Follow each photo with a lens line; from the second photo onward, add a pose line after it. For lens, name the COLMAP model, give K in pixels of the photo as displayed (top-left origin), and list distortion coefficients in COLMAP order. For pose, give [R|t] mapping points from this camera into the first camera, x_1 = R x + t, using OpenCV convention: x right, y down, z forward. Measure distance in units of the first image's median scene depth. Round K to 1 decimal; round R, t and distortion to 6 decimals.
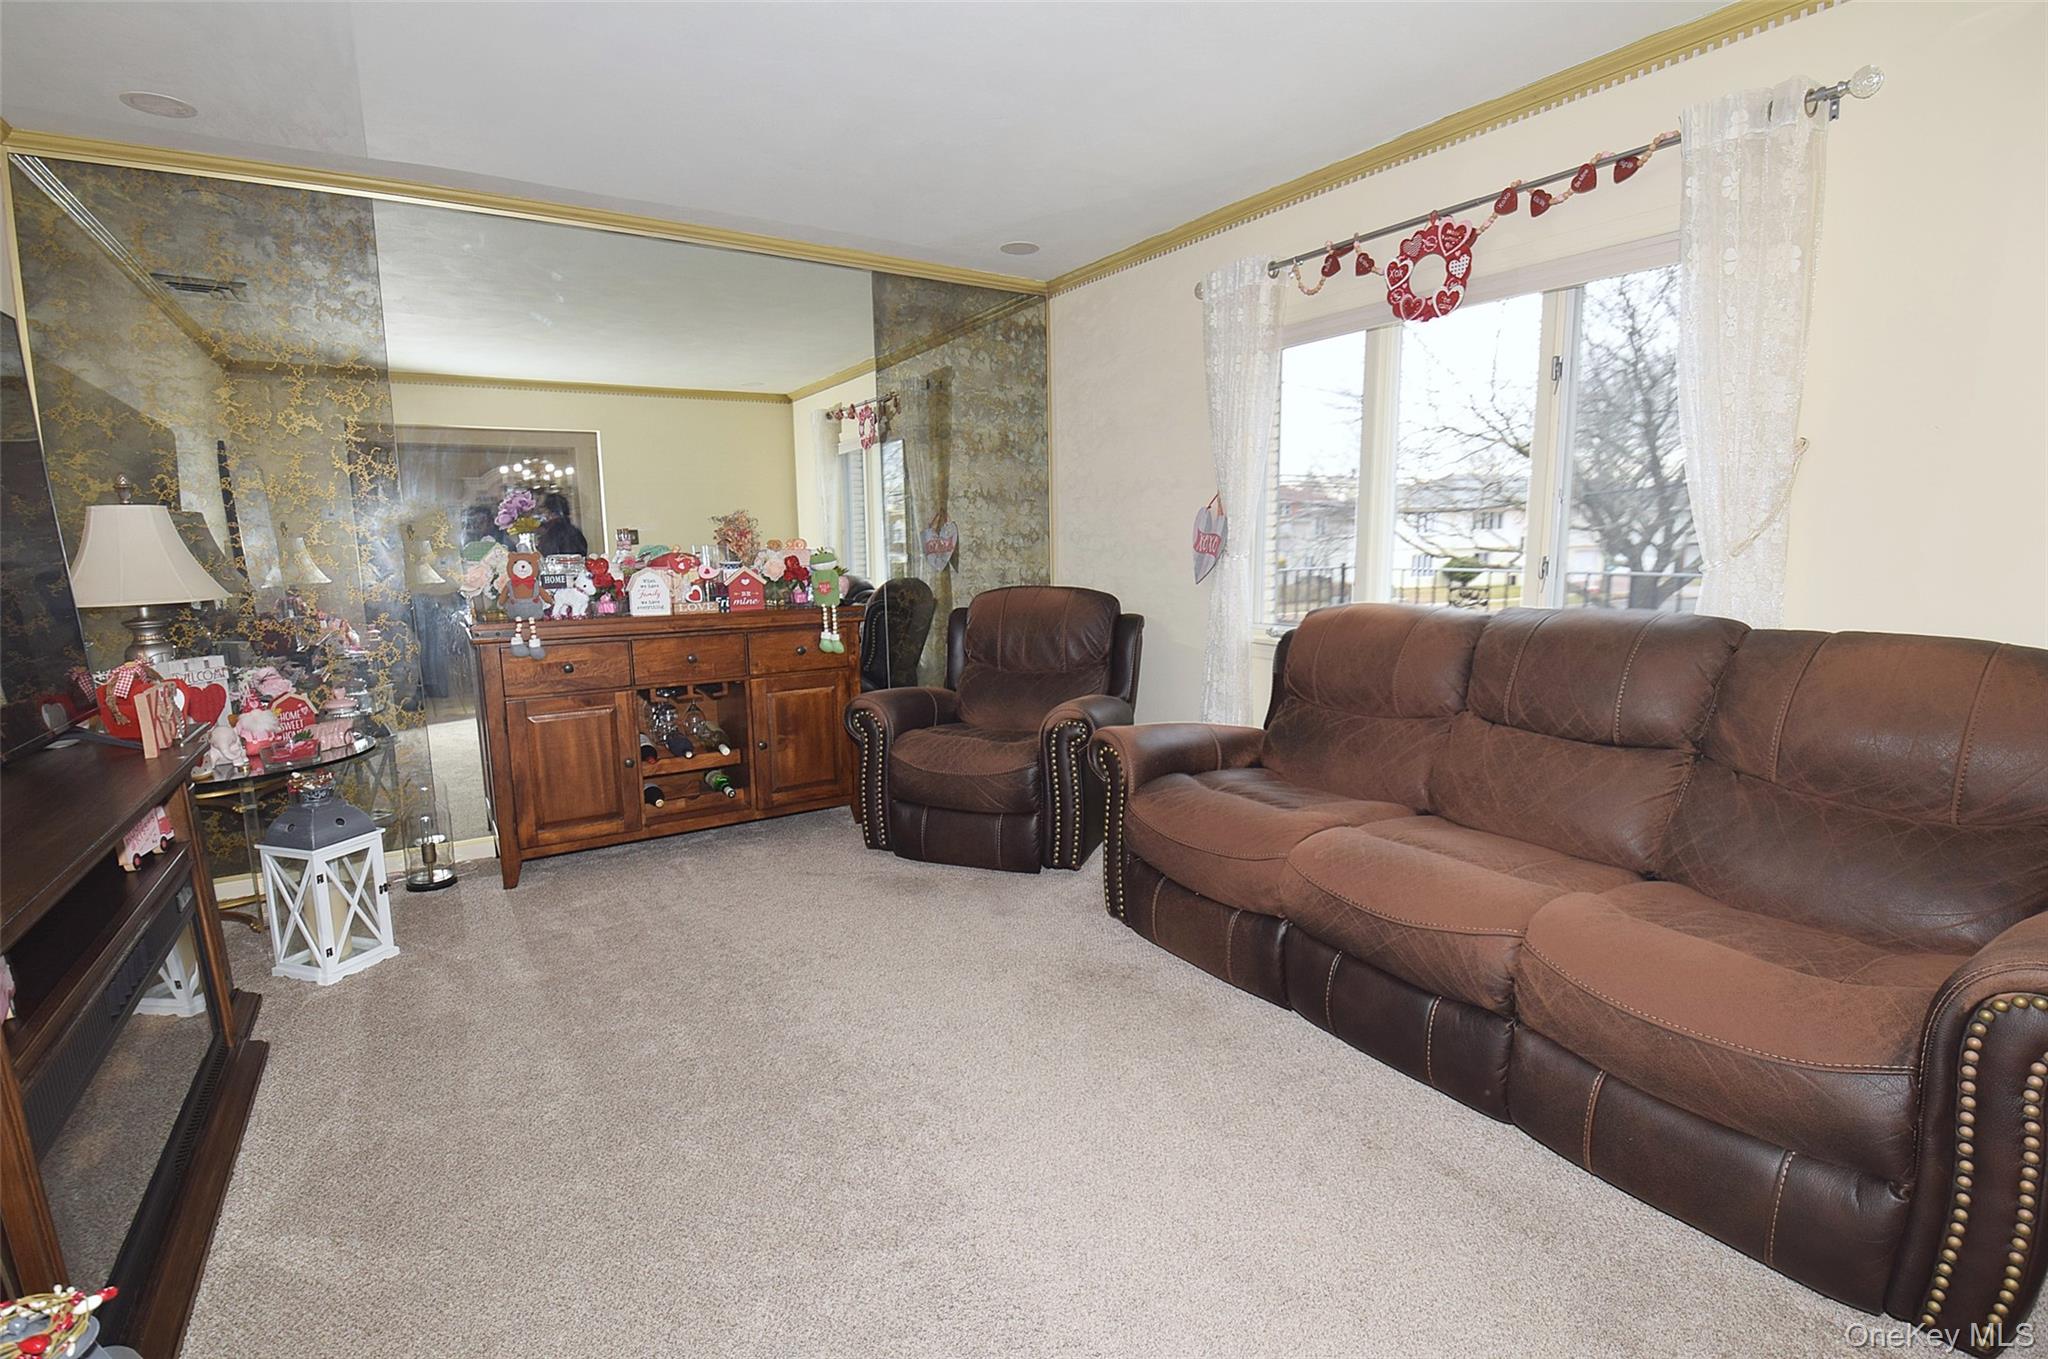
lens RADIAL K [[948.8, 0, 1027.7], [0, 948.8, 694.7], [0, 0, 1]] dist [0.001725, -0.017796]
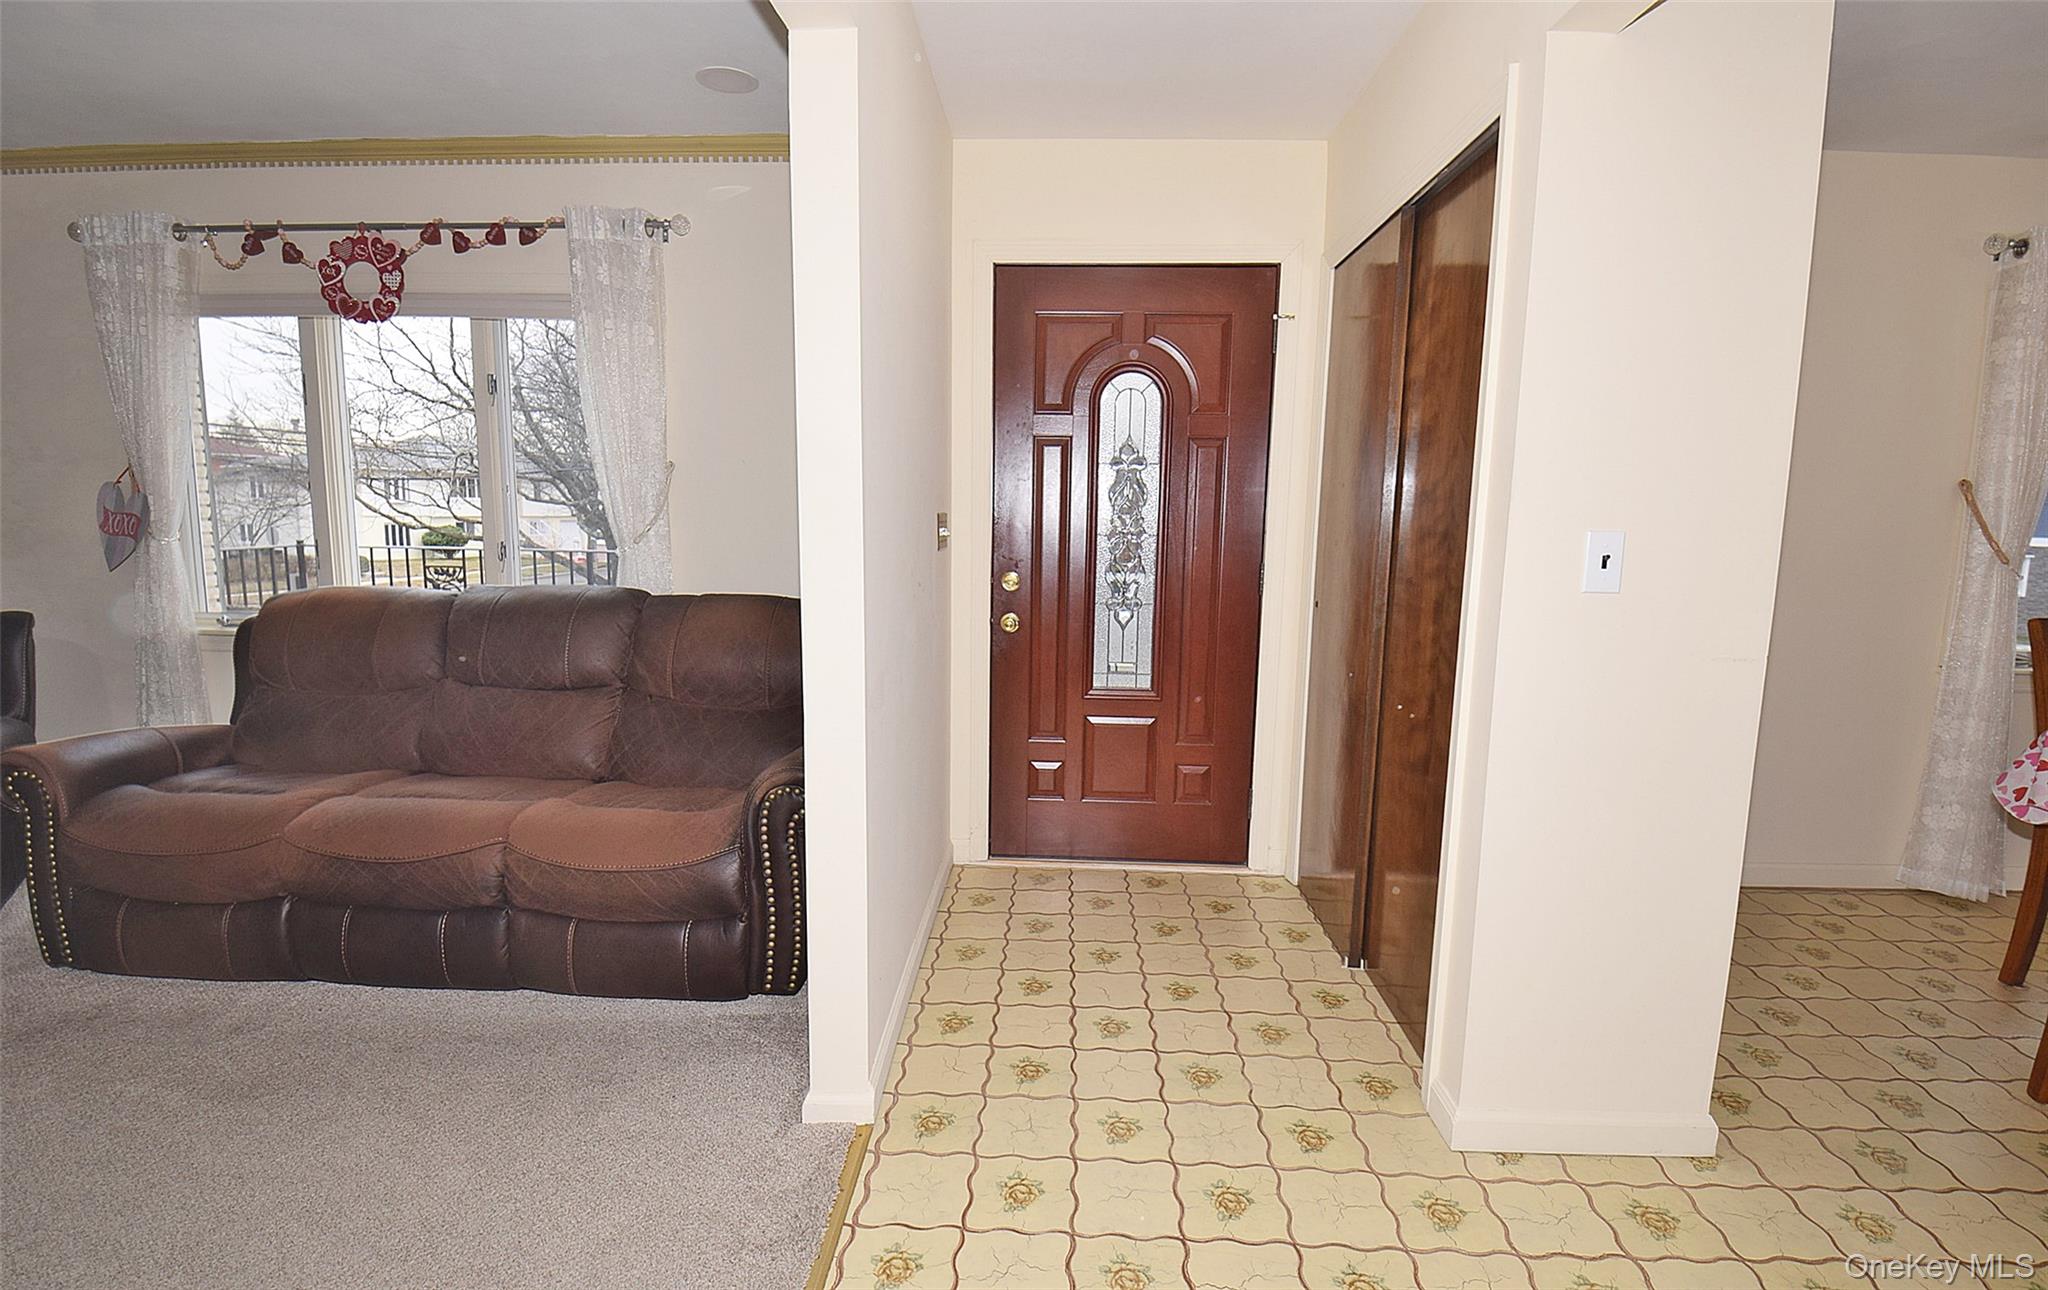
lens RADIAL K [[977.7, 0, 1024.0], [0, 977.7, 645.0], [0, 0, 1]] dist [0.020289, -0.032705]
pose [[0.577197, -0.090125, 0.811616, -0.086660], [0.108311, 0.993559, 0.033301, 0.012457], [-0.809390, 0.068686, 0.583241, -0.240418]]
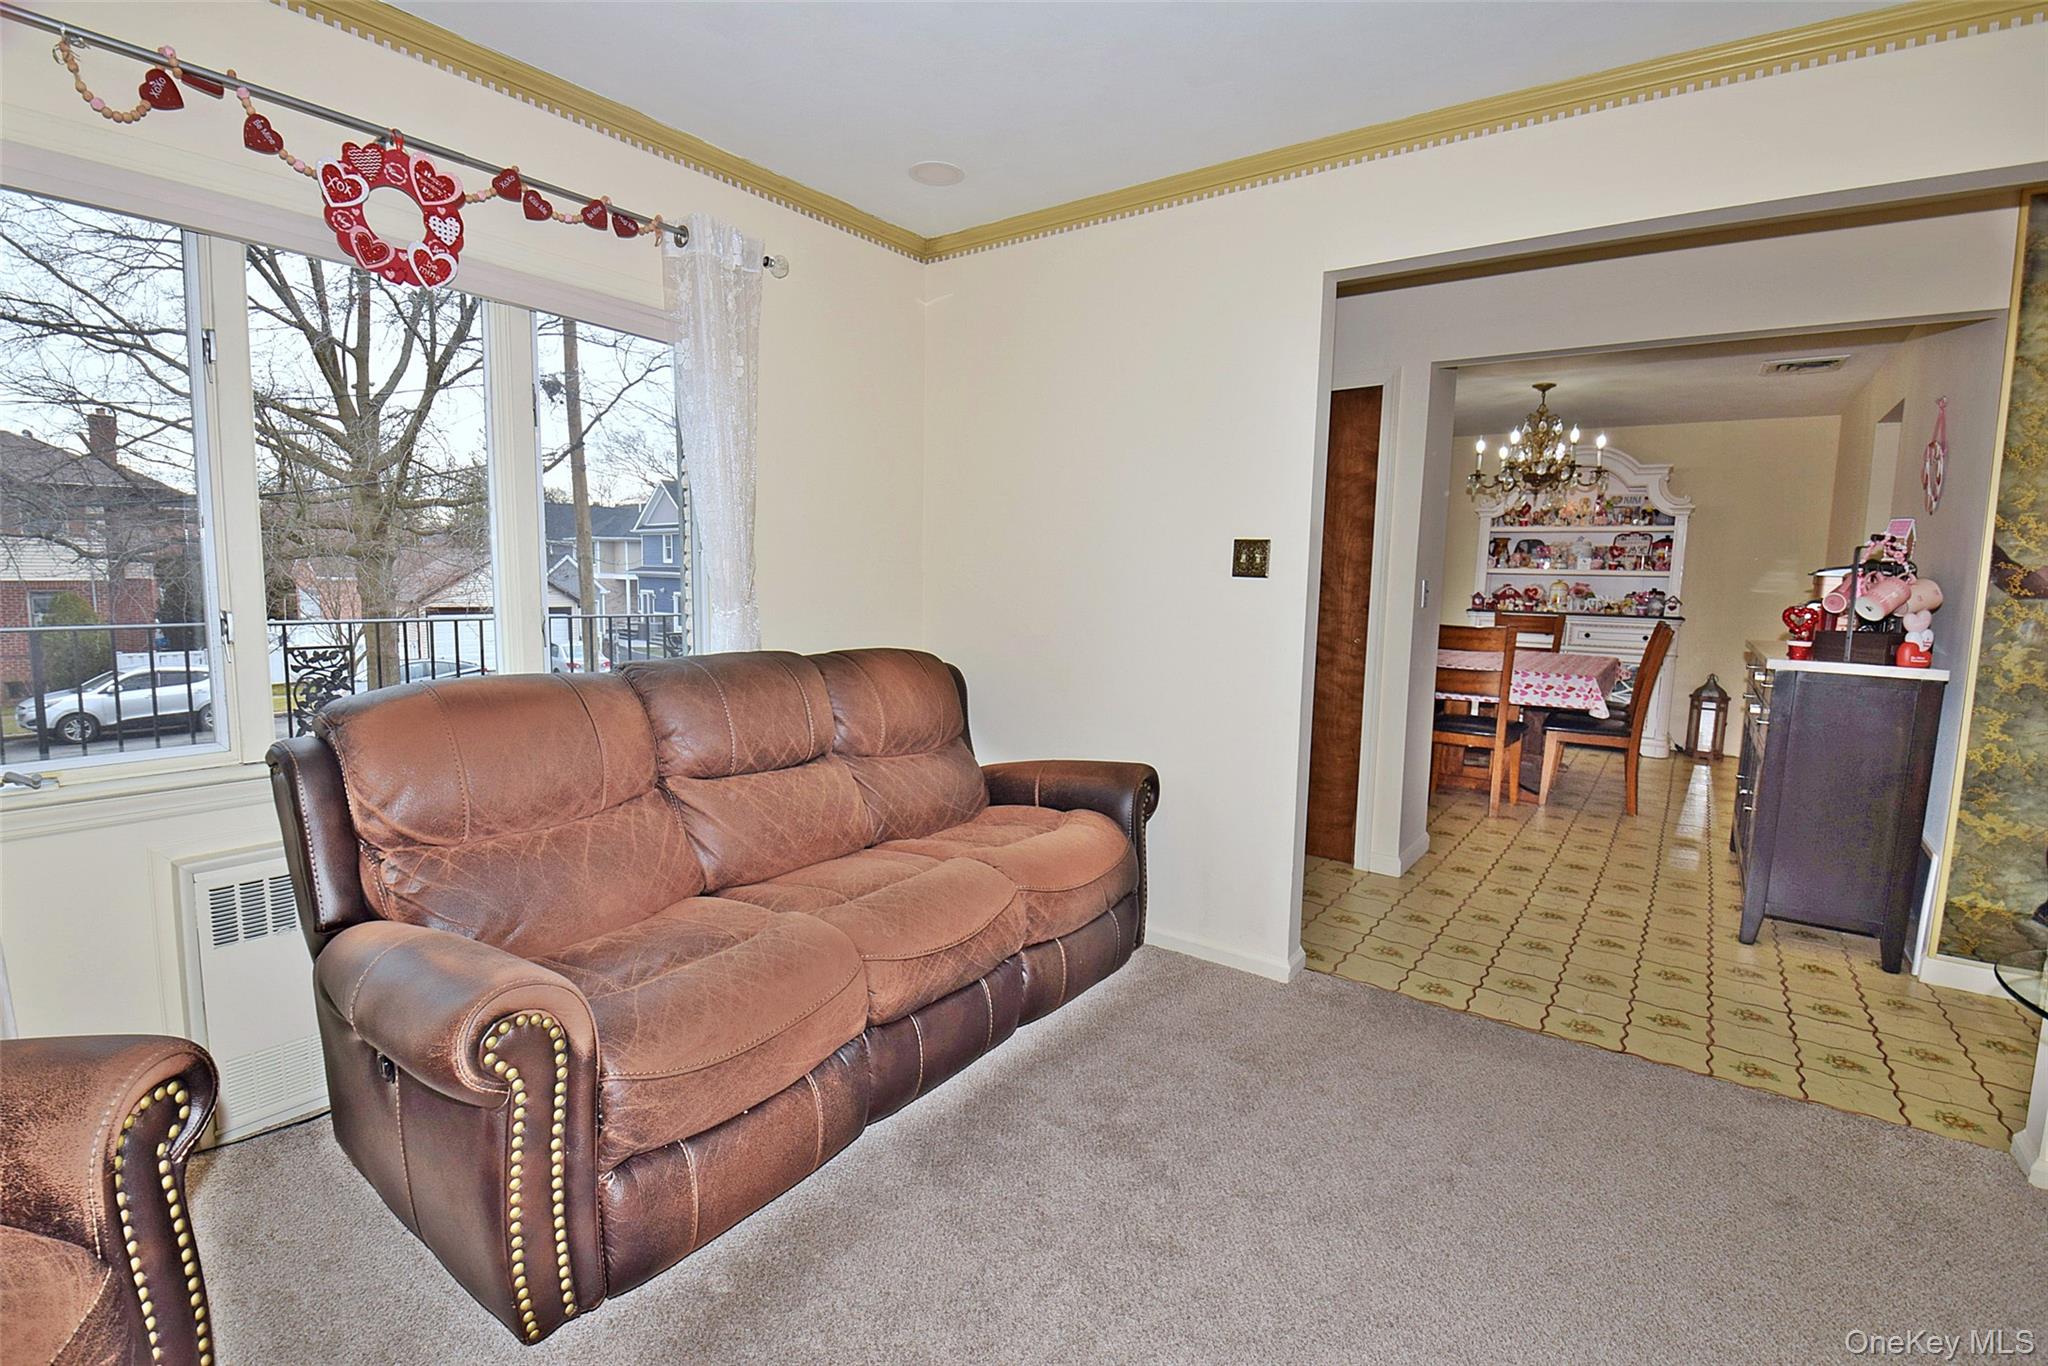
lens RADIAL K [[926.3, 0, 1022.4], [0, 926.3, 672.3], [0, 0, 1]] dist [-0.000013, -0.016644]
pose [[-0.356192, -0.094892, 0.929582, -0.444882], [0.131330, 0.979871, 0.150348, -0.160842], [-0.925138, 0.175635, -0.336560, 0.917501]]
